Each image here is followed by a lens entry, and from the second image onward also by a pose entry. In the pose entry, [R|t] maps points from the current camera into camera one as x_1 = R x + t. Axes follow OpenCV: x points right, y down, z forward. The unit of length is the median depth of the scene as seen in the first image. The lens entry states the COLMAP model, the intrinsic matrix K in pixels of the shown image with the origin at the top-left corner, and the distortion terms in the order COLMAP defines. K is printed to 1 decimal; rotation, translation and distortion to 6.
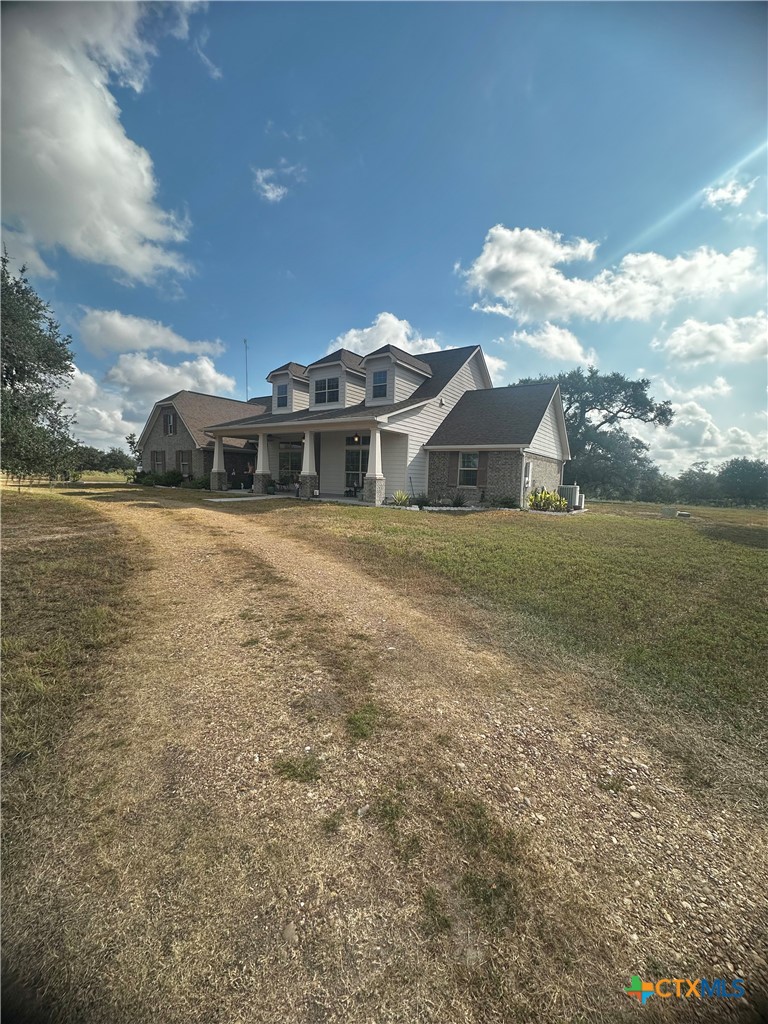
lens RADIAL K [[408.5, 0, 384.0], [0, 408.5, 512.0], [0, 0, 1]] dist [-0.001091, -0.000062]
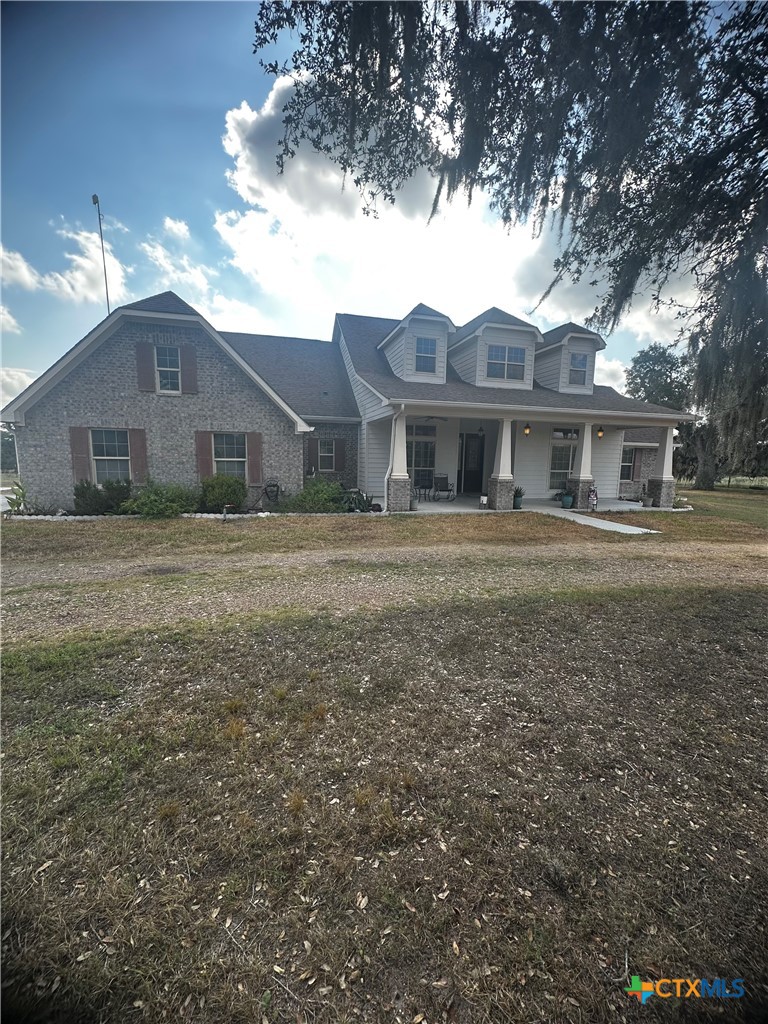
lens RADIAL K [[408.5, 0, 384.0], [0, 408.5, 512.0], [0, 0, 1]] dist [-0.001091, -0.000062]
pose [[0.707225, -0.084360, 0.701938, -0.825183], [0.068330, 0.996364, 0.050900, -0.083395], [-0.703679, 0.011966, 0.710417, 0.639867]]
